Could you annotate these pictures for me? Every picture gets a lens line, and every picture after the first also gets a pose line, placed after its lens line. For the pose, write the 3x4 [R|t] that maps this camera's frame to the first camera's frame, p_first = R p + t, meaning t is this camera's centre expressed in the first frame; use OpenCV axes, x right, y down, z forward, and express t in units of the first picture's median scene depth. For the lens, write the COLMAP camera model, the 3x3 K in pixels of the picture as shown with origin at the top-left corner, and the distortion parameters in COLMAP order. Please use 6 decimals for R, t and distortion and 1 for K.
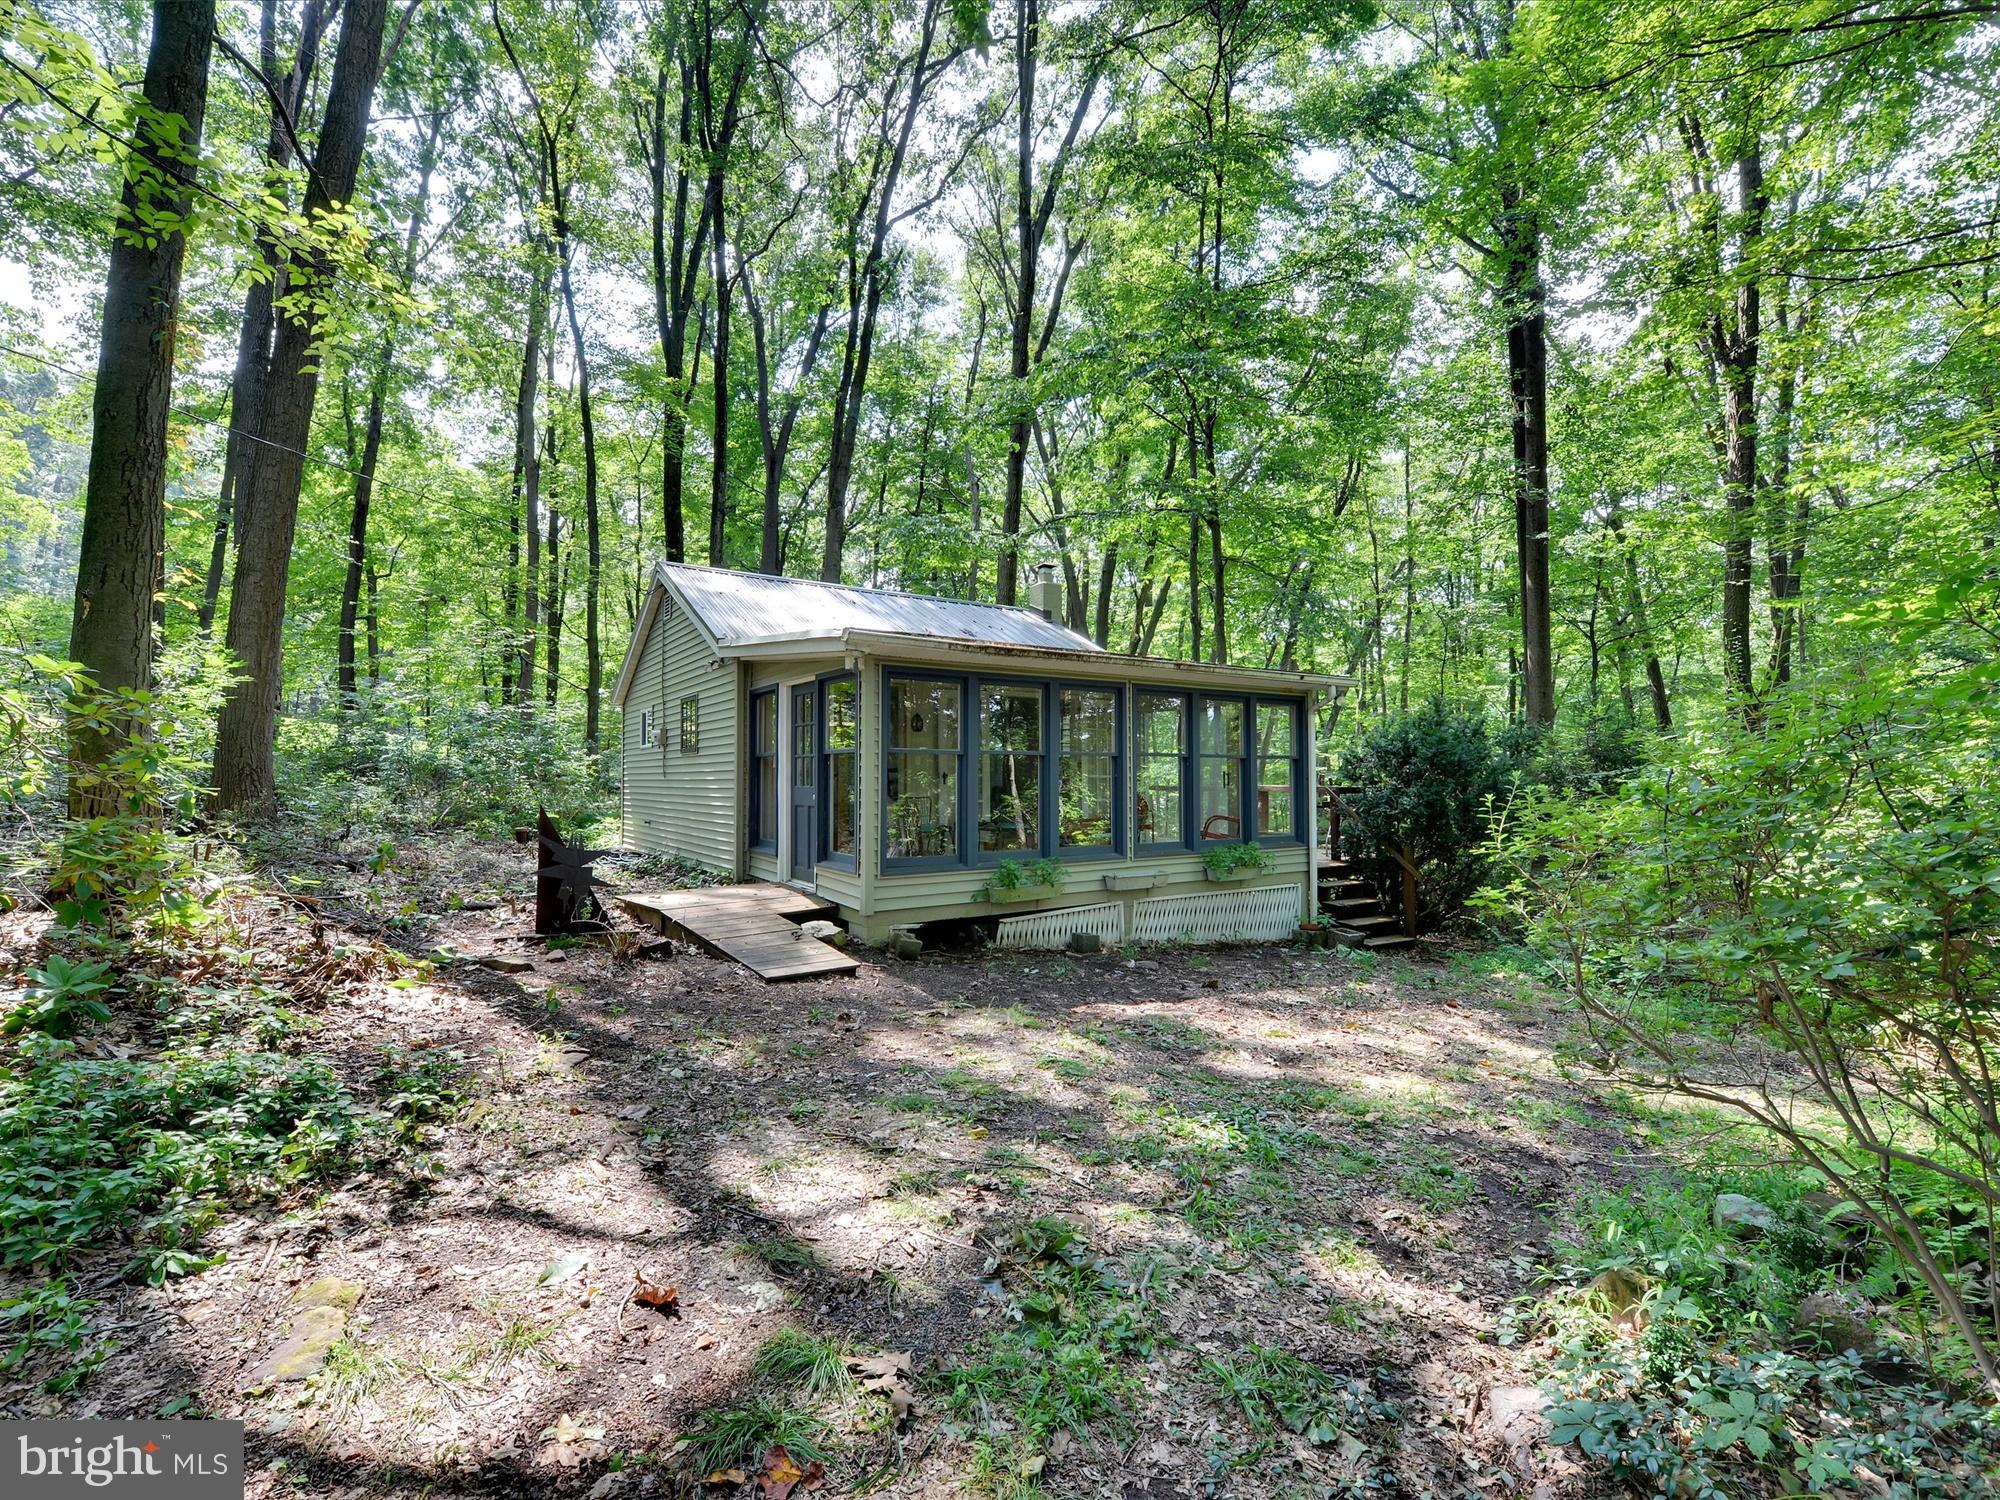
lens RADIAL K [[893.7, 0, 996.3], [0, 893.7, 745.4], [0, 0, 1]] dist [-0.008450, -0.000750]
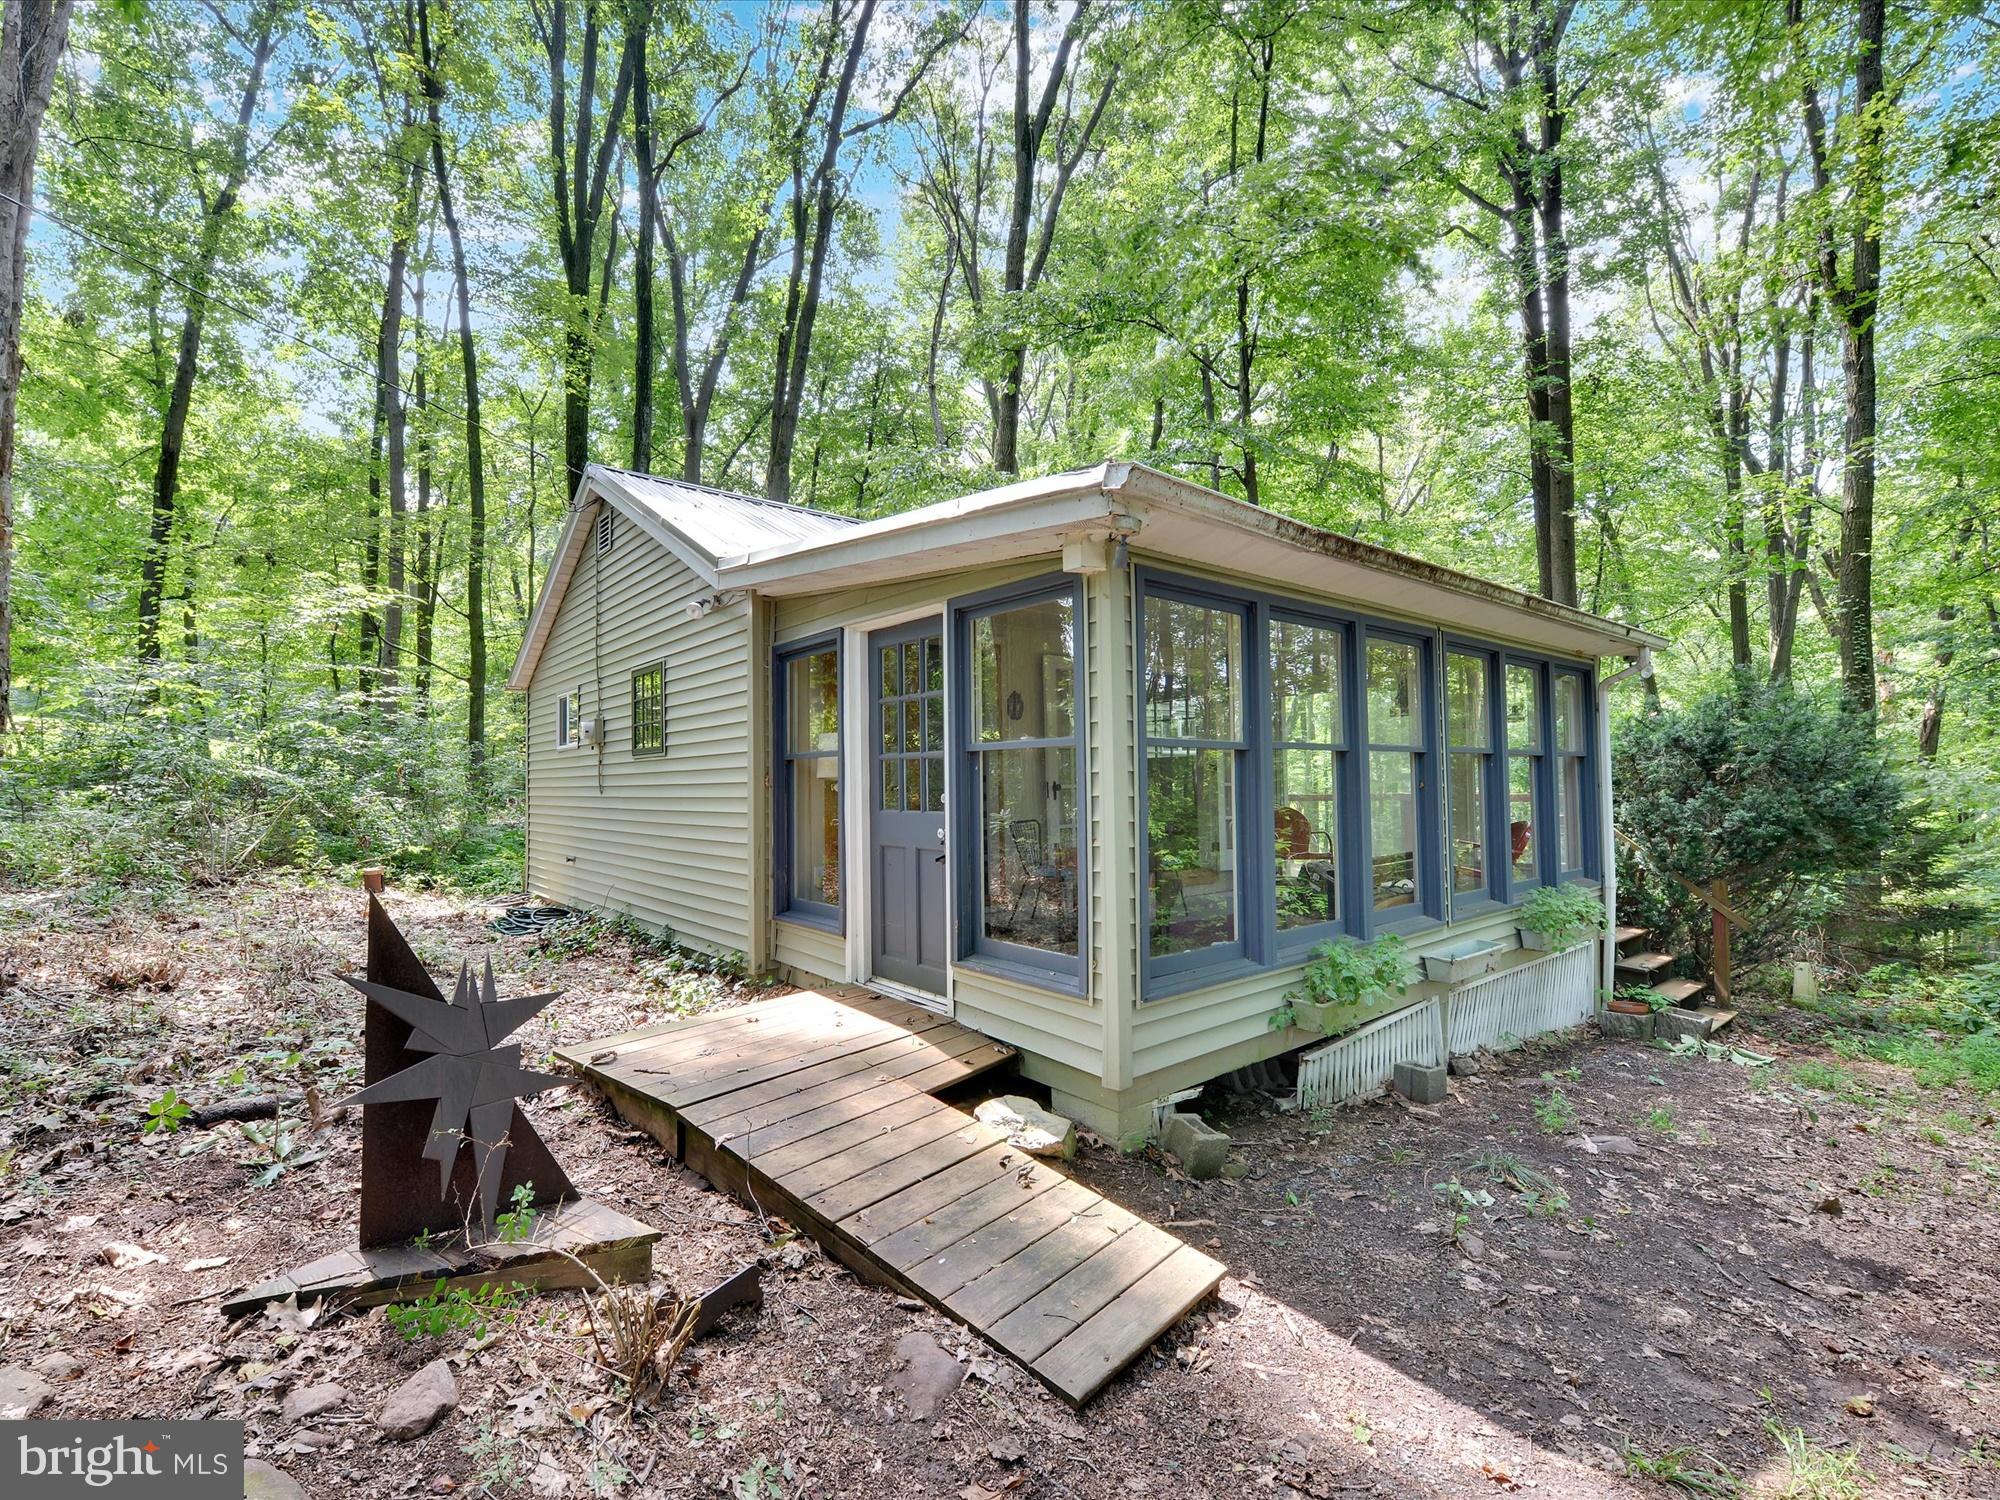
lens RADIAL K [[893.7, 0, 1003.8], [0, 893.7, 755.3], [0, 0, 1]] dist [-0.008450, -0.000750]
pose [[0.993641, -0.005970, 0.112438, -0.073006], [0.005334, 0.999968, 0.005955, 0.002659], [-0.112470, -0.005317, 0.993641, 0.151483]]
